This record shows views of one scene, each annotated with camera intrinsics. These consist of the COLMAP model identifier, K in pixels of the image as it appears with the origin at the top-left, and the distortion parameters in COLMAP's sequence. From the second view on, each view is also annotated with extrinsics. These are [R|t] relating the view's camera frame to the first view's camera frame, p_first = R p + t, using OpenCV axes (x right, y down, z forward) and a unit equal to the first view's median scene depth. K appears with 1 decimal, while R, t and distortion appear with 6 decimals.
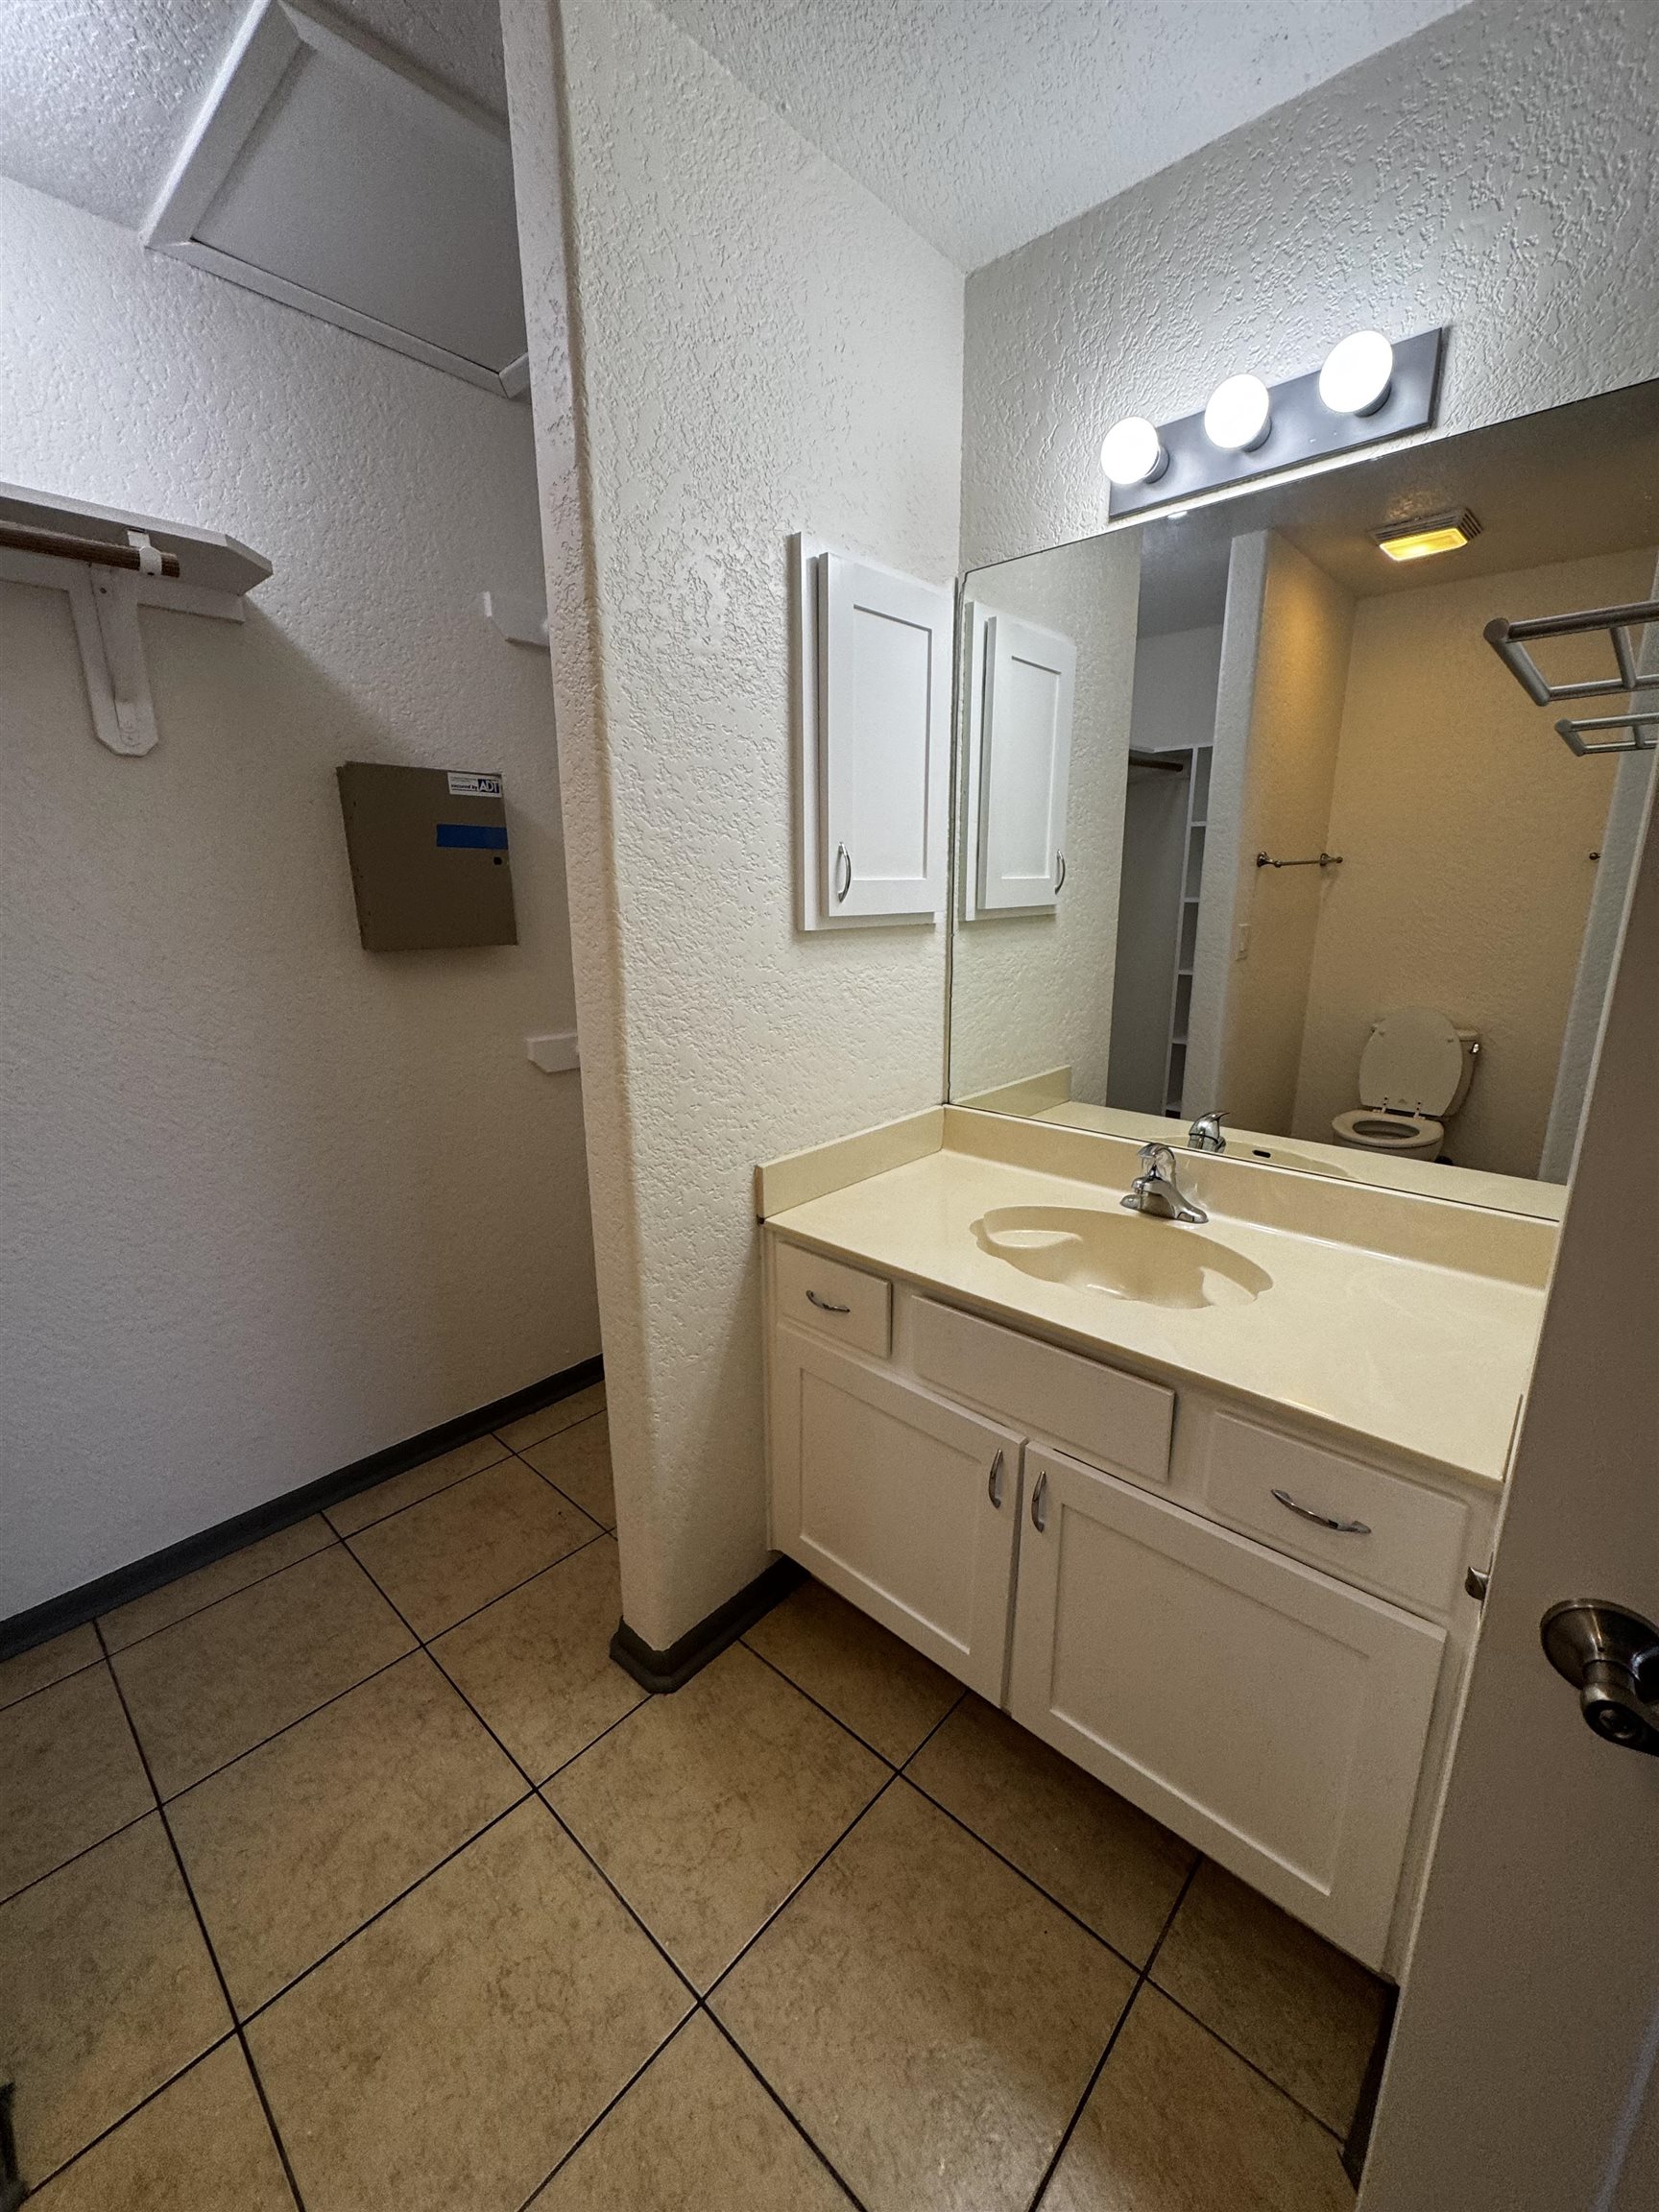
lens RADIAL K [[886.6, 0, 830.4], [0, 886.6, 1103.7], [0, 0, 1]] dist [-0.002635, 0.000672]
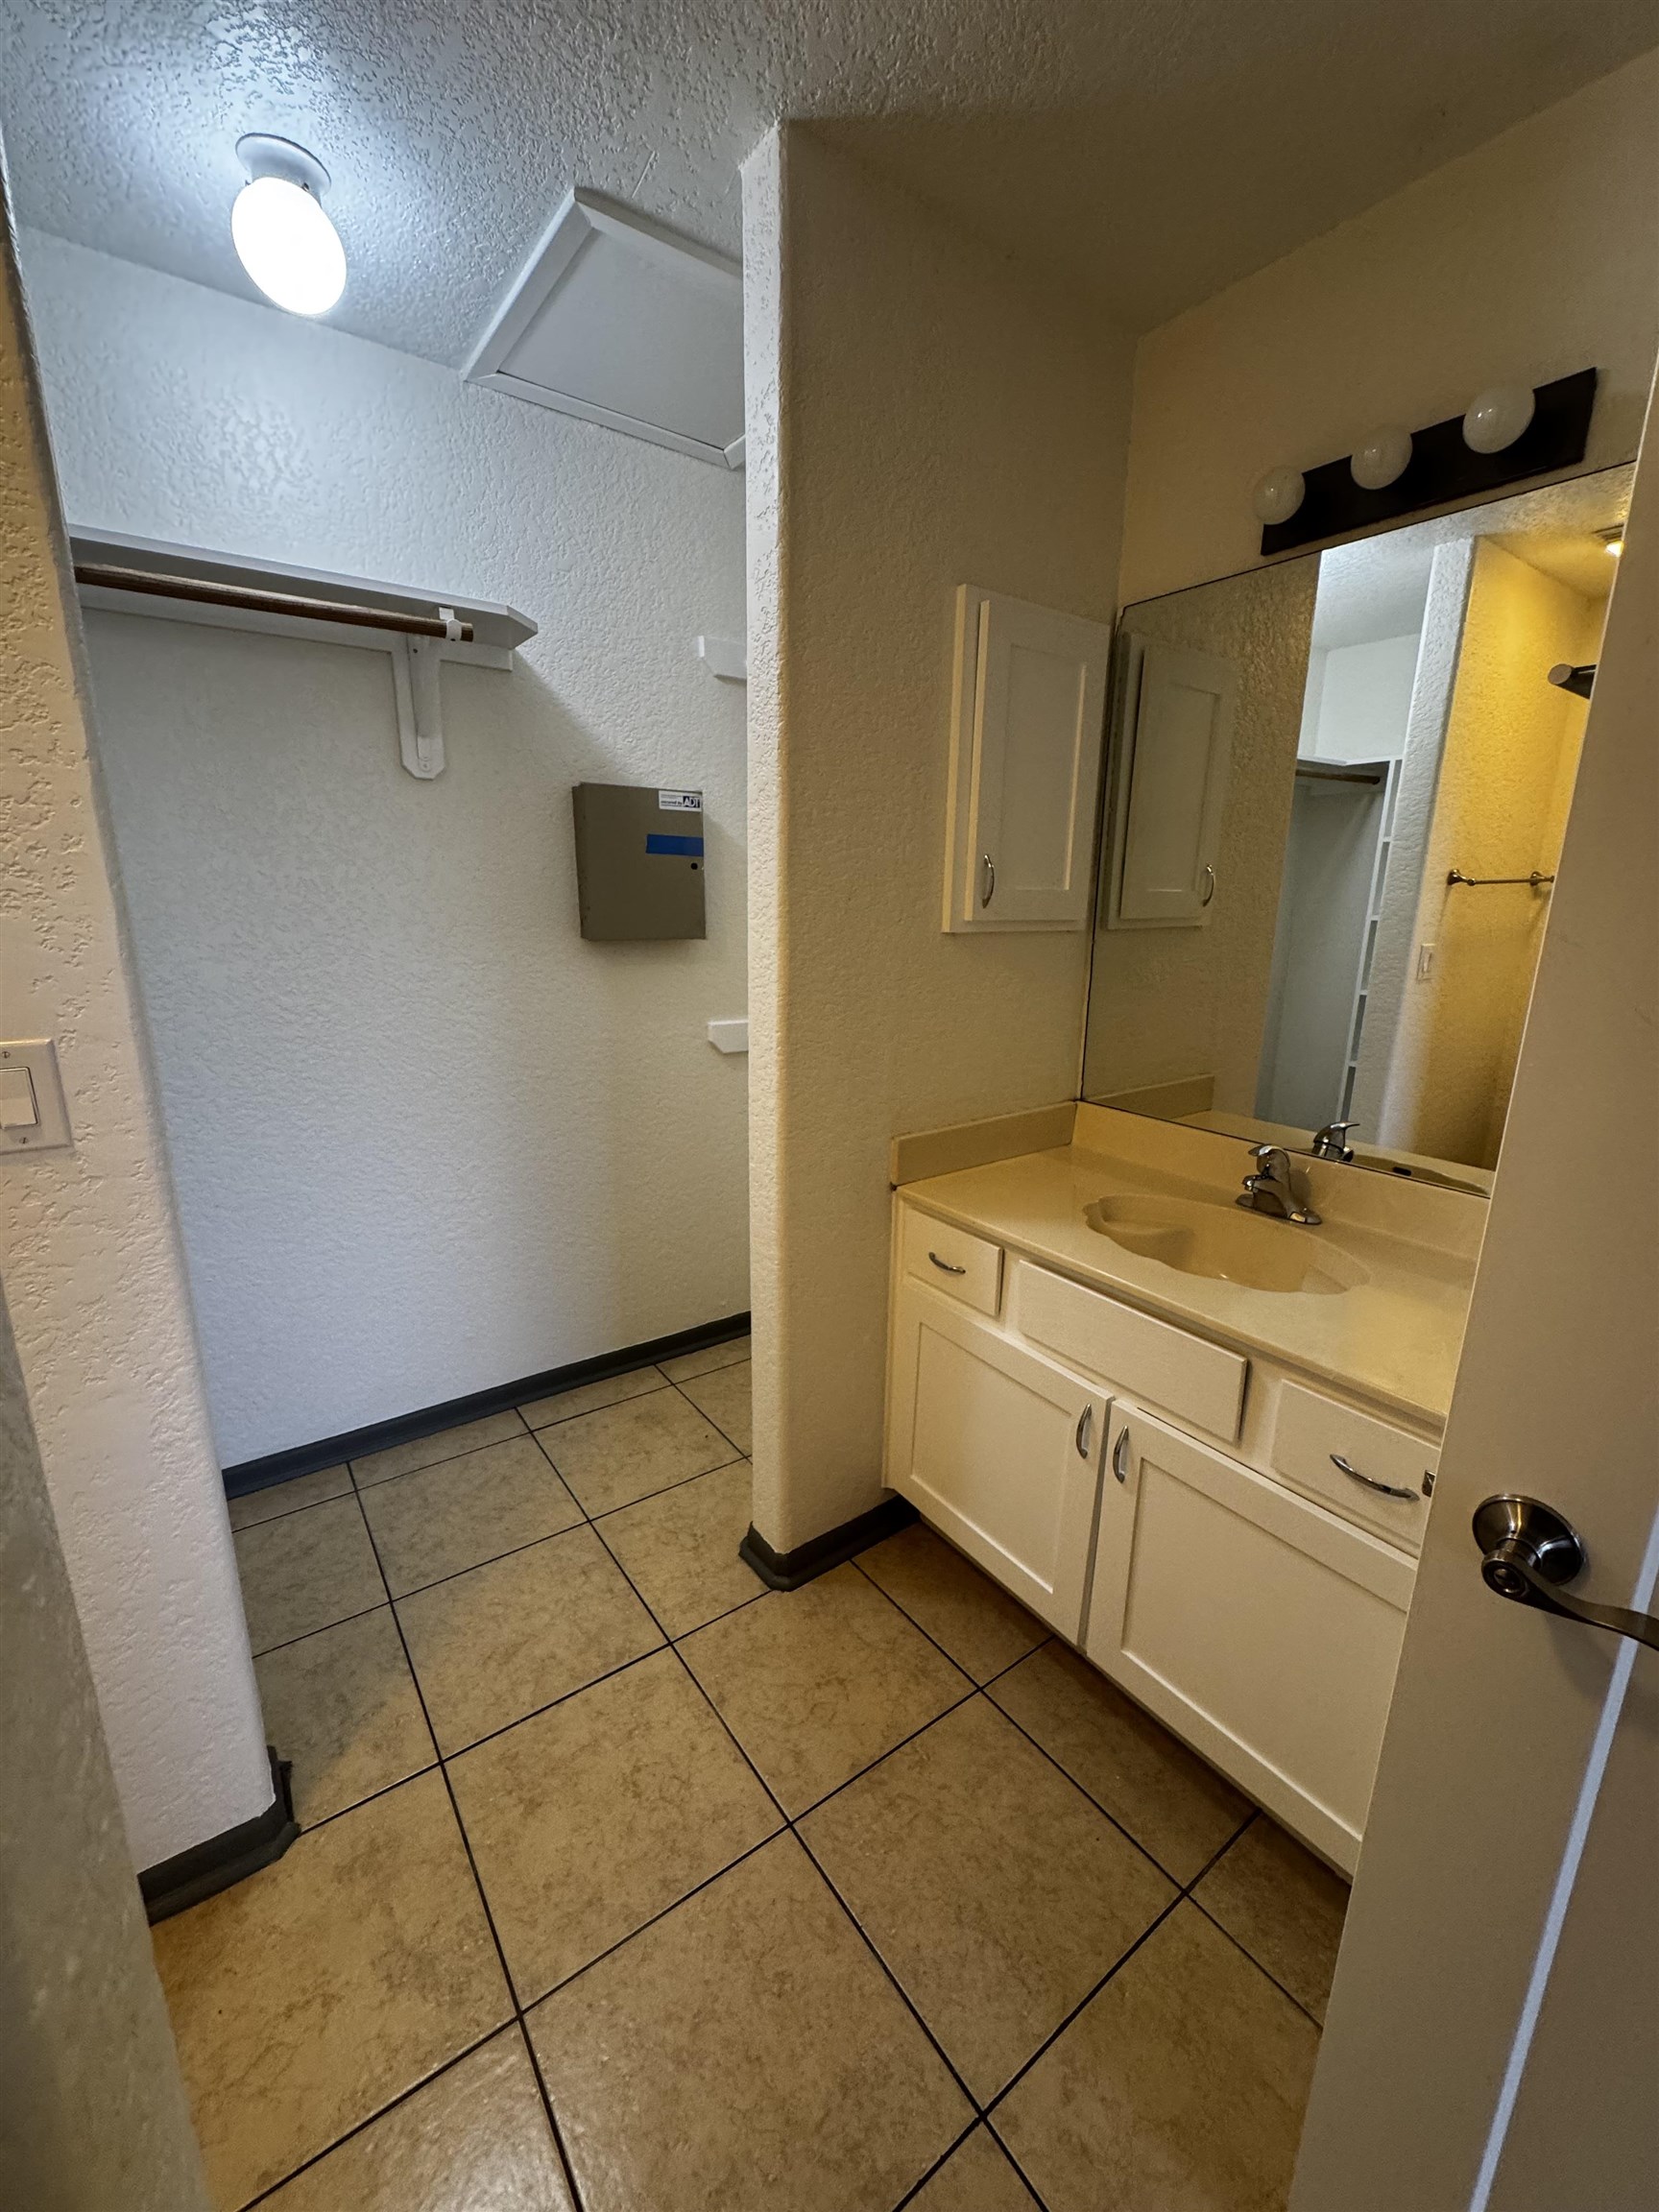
lens RADIAL K [[886.6, 0, 826.1], [0, 886.6, 1104.2], [0, 0, 1]] dist [-0.002635, 0.000672]
pose [[0.978933, 0.066627, -0.193004, 0.054734], [-0.068399, 0.997655, -0.002523, 0.039519], [0.192384, 0.015671, 0.981195, -0.143780]]
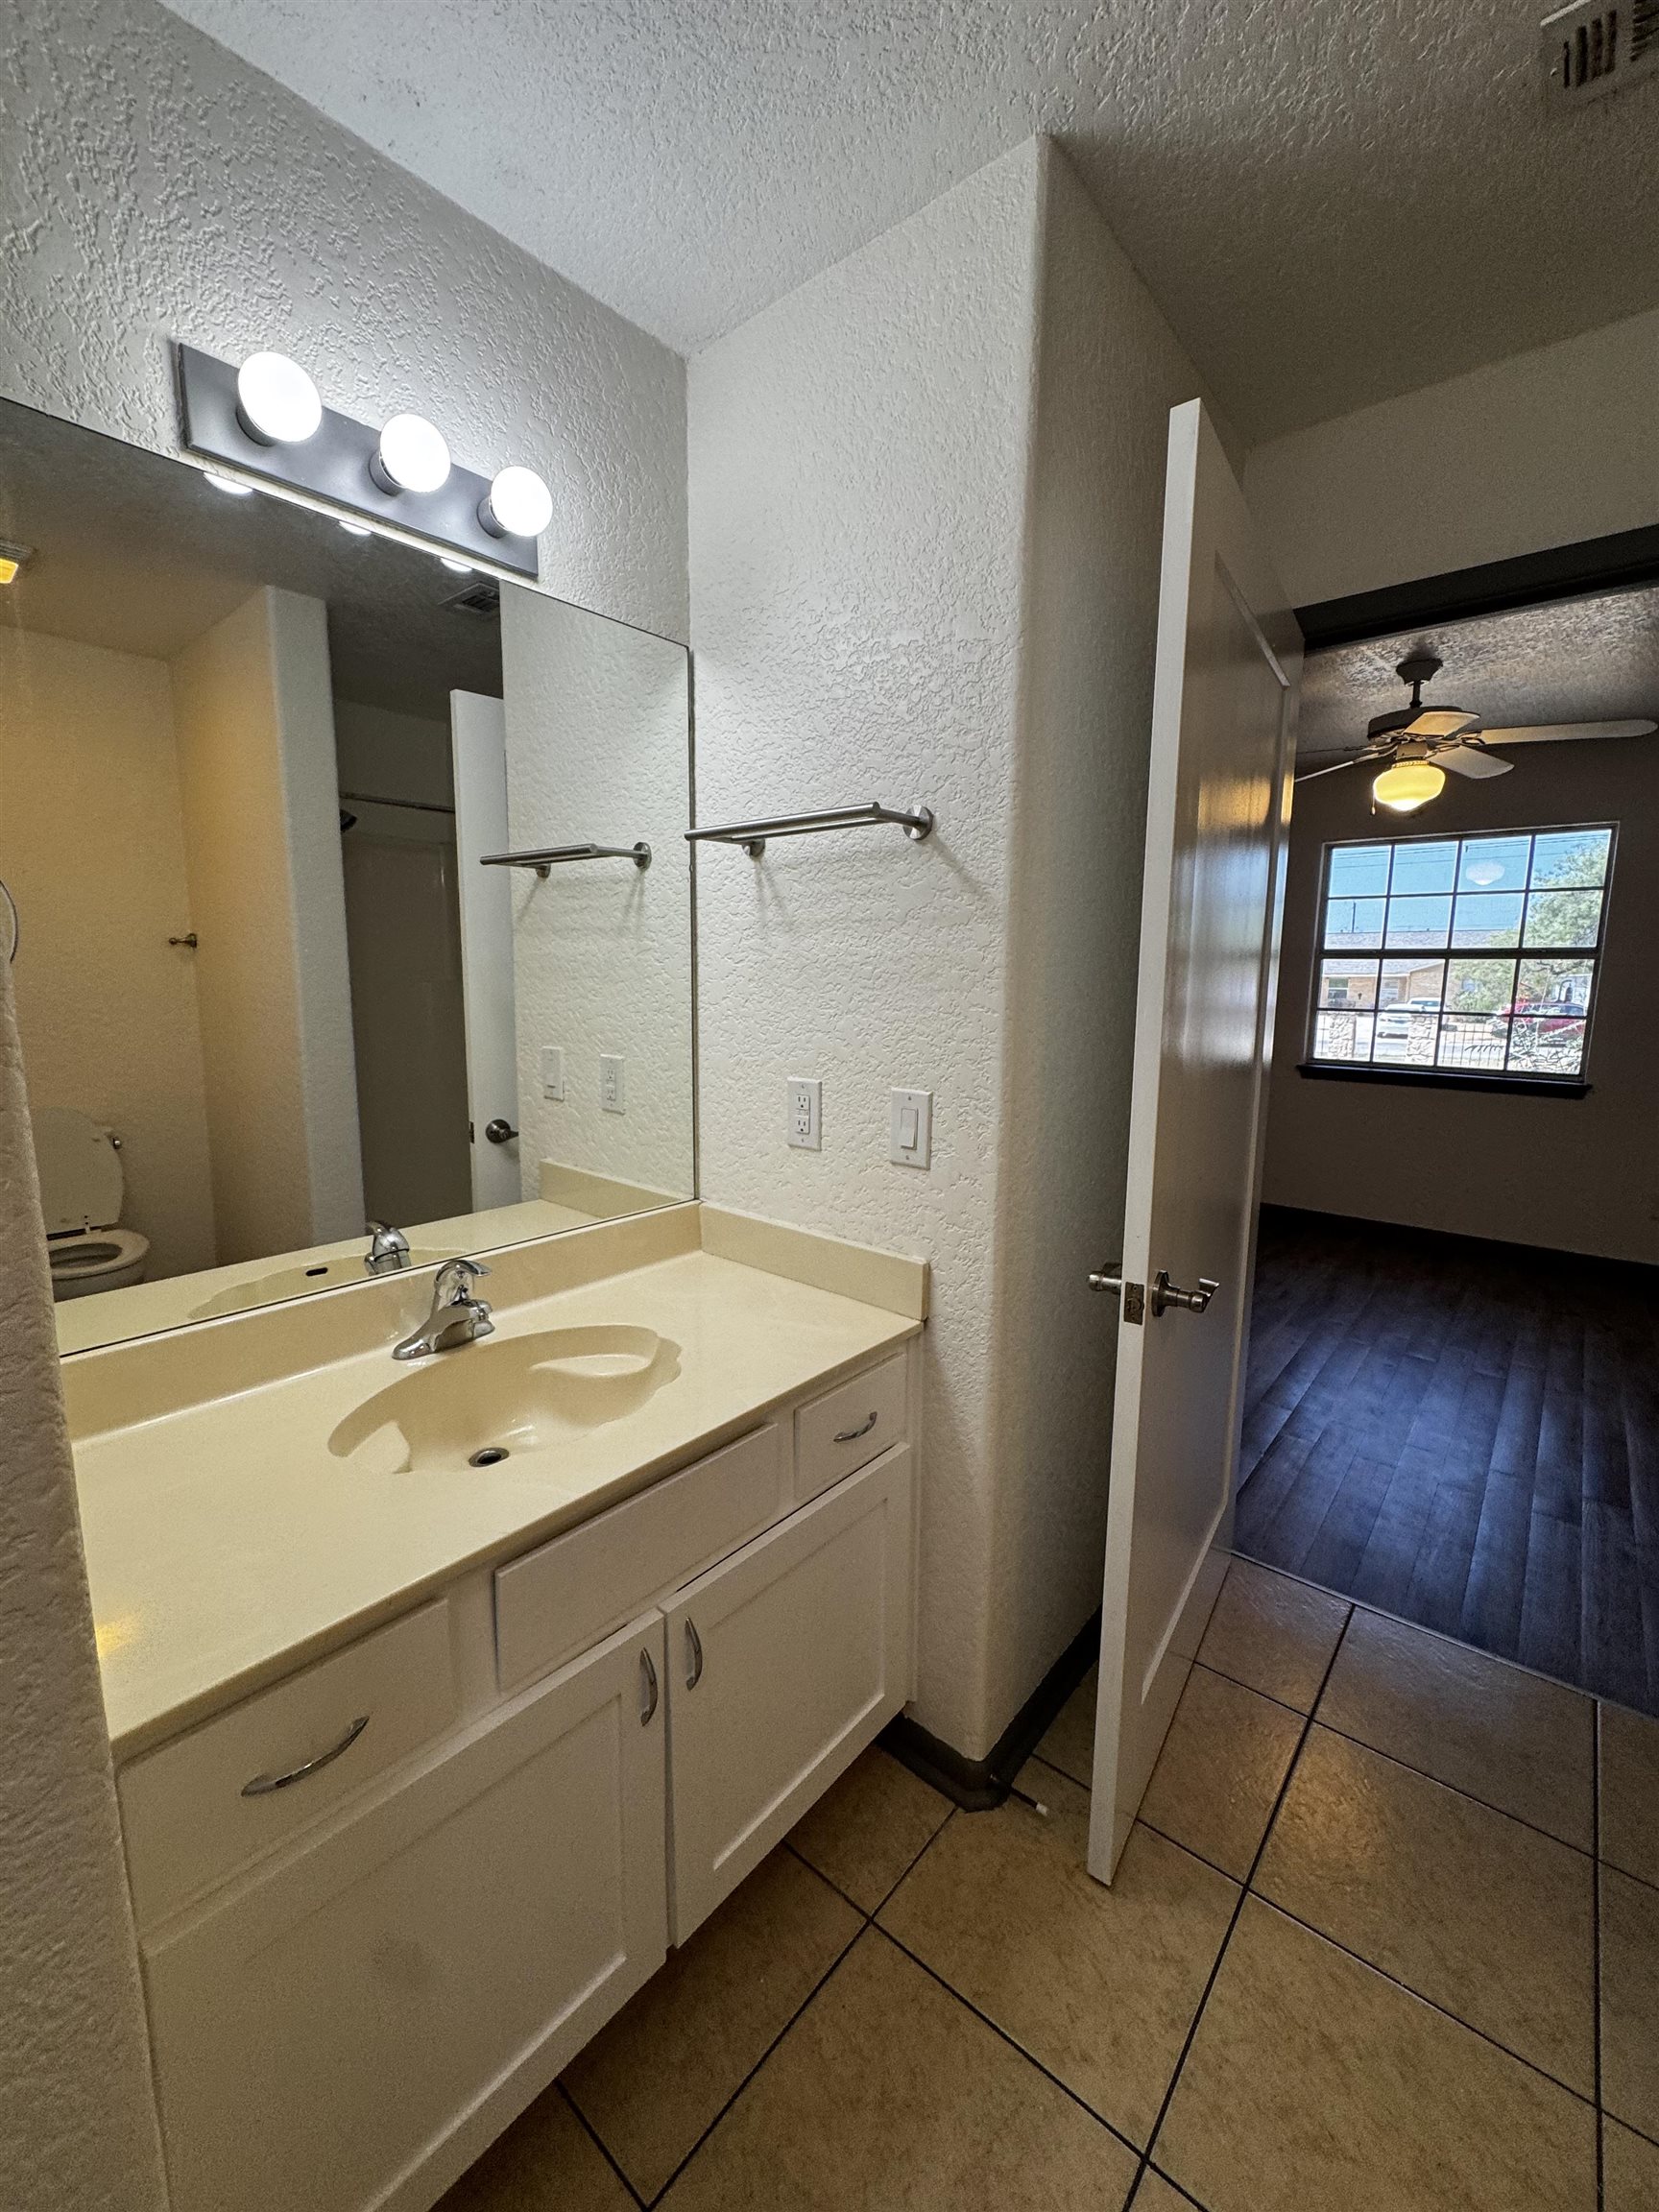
lens RADIAL K [[886.6, 0, 842.9], [0, 886.6, 1108.4], [0, 0, 1]] dist [-0.002635, 0.000672]
pose [[-0.042362, -0.151340, 0.987574, -0.493139], [0.239460, 0.958113, 0.157097, -0.148881], [-0.969982, 0.243139, -0.004348, 0.656628]]
